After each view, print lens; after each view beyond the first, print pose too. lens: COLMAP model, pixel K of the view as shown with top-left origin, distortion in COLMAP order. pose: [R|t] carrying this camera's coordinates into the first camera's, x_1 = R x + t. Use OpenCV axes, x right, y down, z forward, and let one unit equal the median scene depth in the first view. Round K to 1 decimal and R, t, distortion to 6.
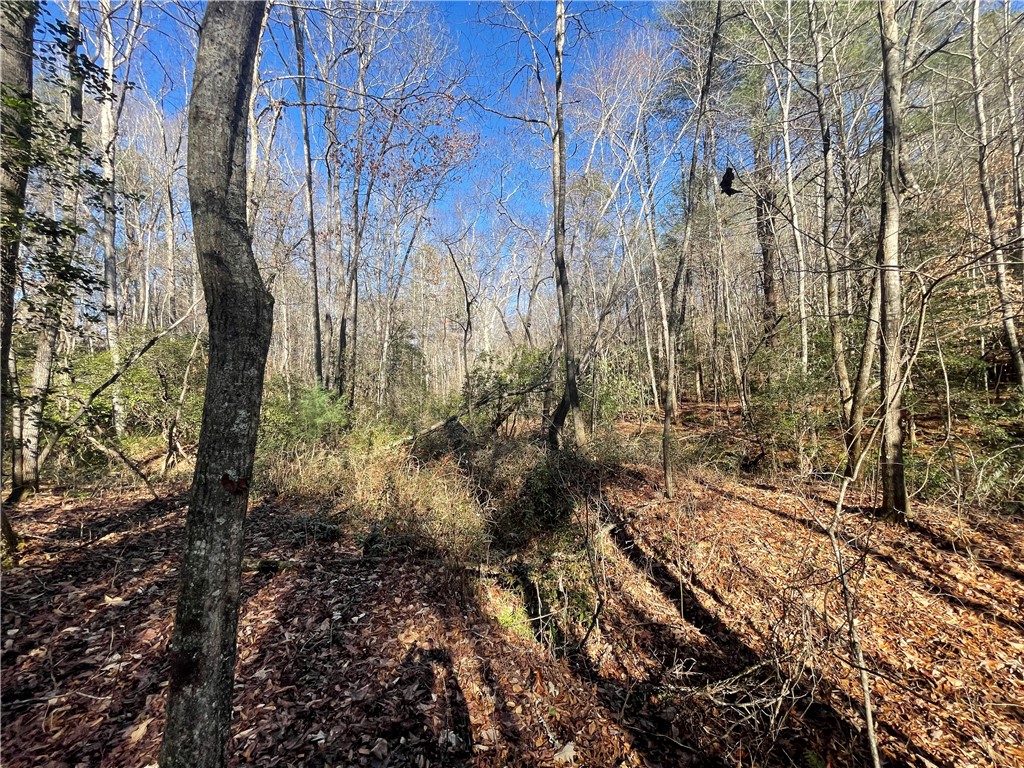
lens RADIAL K [[413.7, 0, 512.0], [0, 413.7, 384.0], [0, 0, 1]] dist [-0.016406, -0.000328]
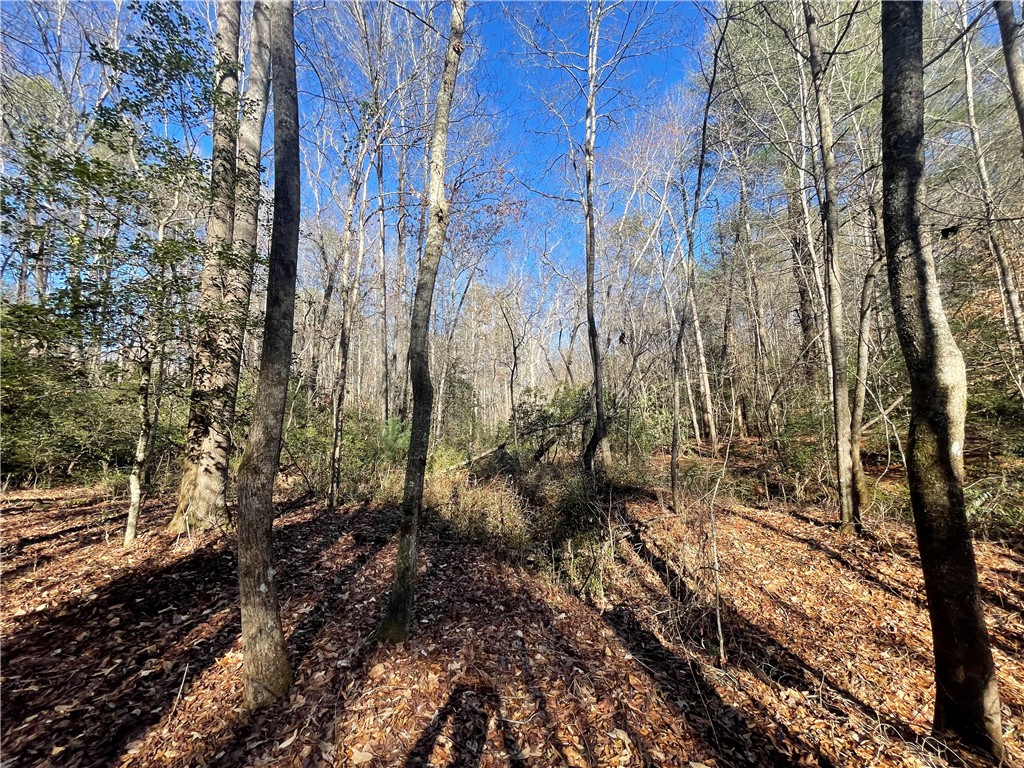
lens RADIAL K [[416.2, 0, 512.0], [0, 416.2, 384.0], [0, 0, 1]] dist [0.000705, 0.000139]
pose [[0.993688, 0.003640, -0.112118, 0.014347], [-0.012089, 0.997127, -0.074772, -0.003458], [0.111524, 0.075655, 0.990878, -0.130679]]
